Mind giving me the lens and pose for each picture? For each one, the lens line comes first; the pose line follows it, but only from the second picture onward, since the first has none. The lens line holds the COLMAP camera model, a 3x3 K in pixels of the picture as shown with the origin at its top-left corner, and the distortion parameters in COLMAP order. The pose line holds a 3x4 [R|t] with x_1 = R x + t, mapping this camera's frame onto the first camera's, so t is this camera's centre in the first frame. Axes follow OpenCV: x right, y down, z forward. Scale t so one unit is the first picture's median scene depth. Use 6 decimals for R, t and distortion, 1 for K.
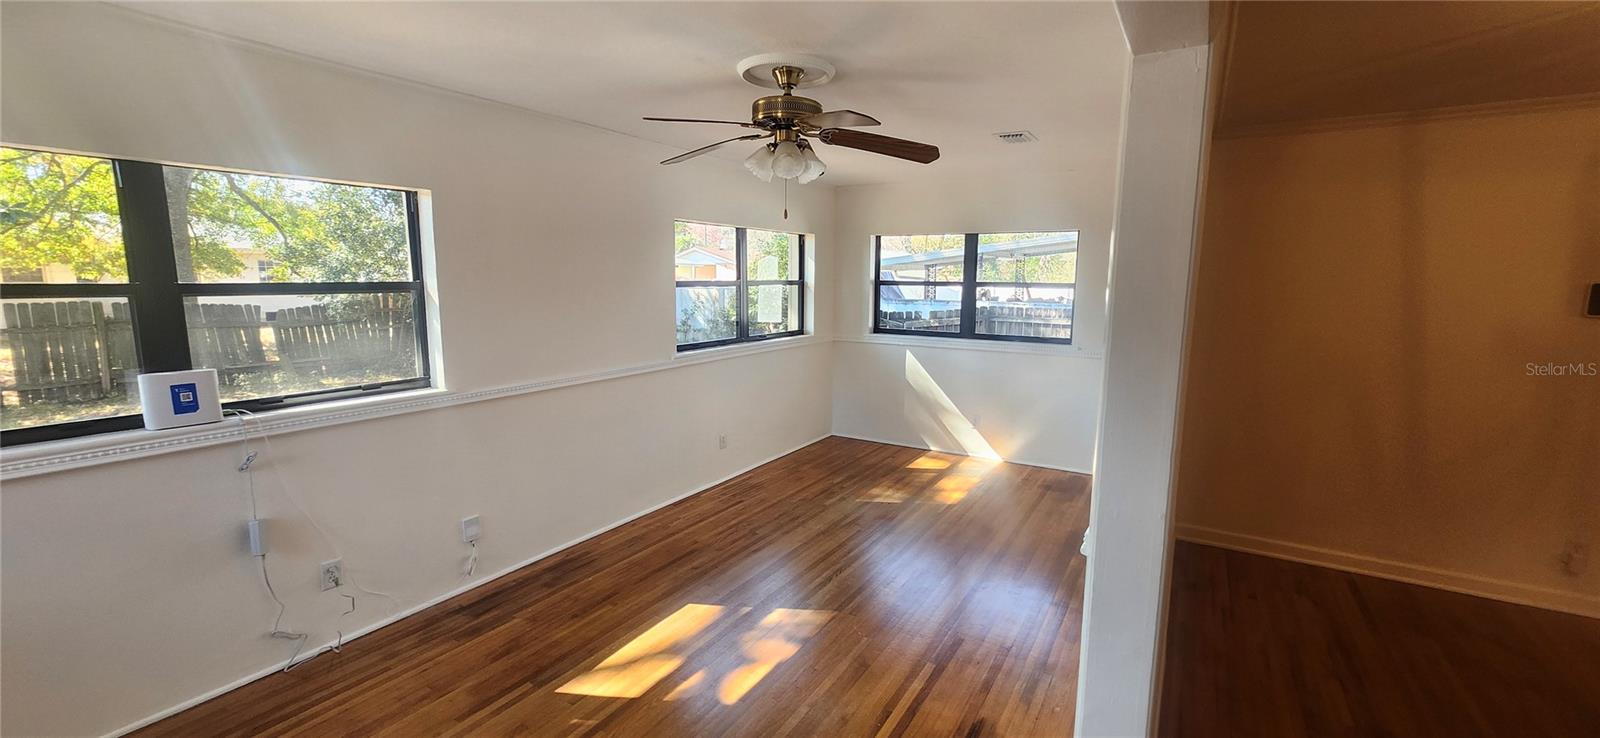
lens RADIAL K [[632.3, 0, 810.8], [0, 632.3, 369.8], [0, 0, 1]] dist [0.002886, -0.000151]
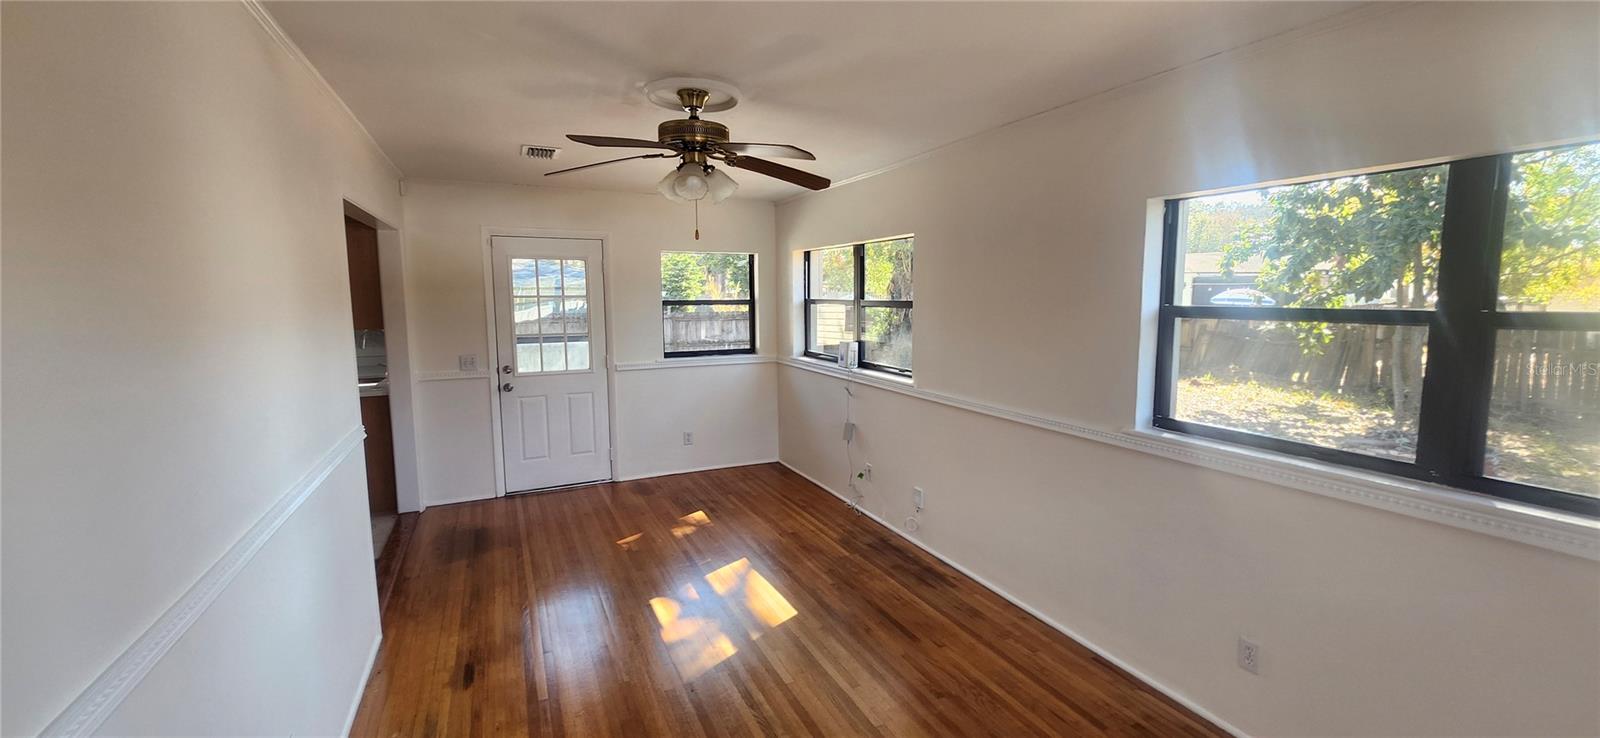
lens RADIAL K [[632.3, 0, 811.0], [0, 632.3, 360.4], [0, 0, 1]] dist [0.002886, -0.000151]
pose [[-0.538812, 0.083095, -0.838318, 0.587091], [-0.123546, 0.976570, 0.176206, -0.201431], [0.833318, 0.198512, -0.515921, 1.387551]]
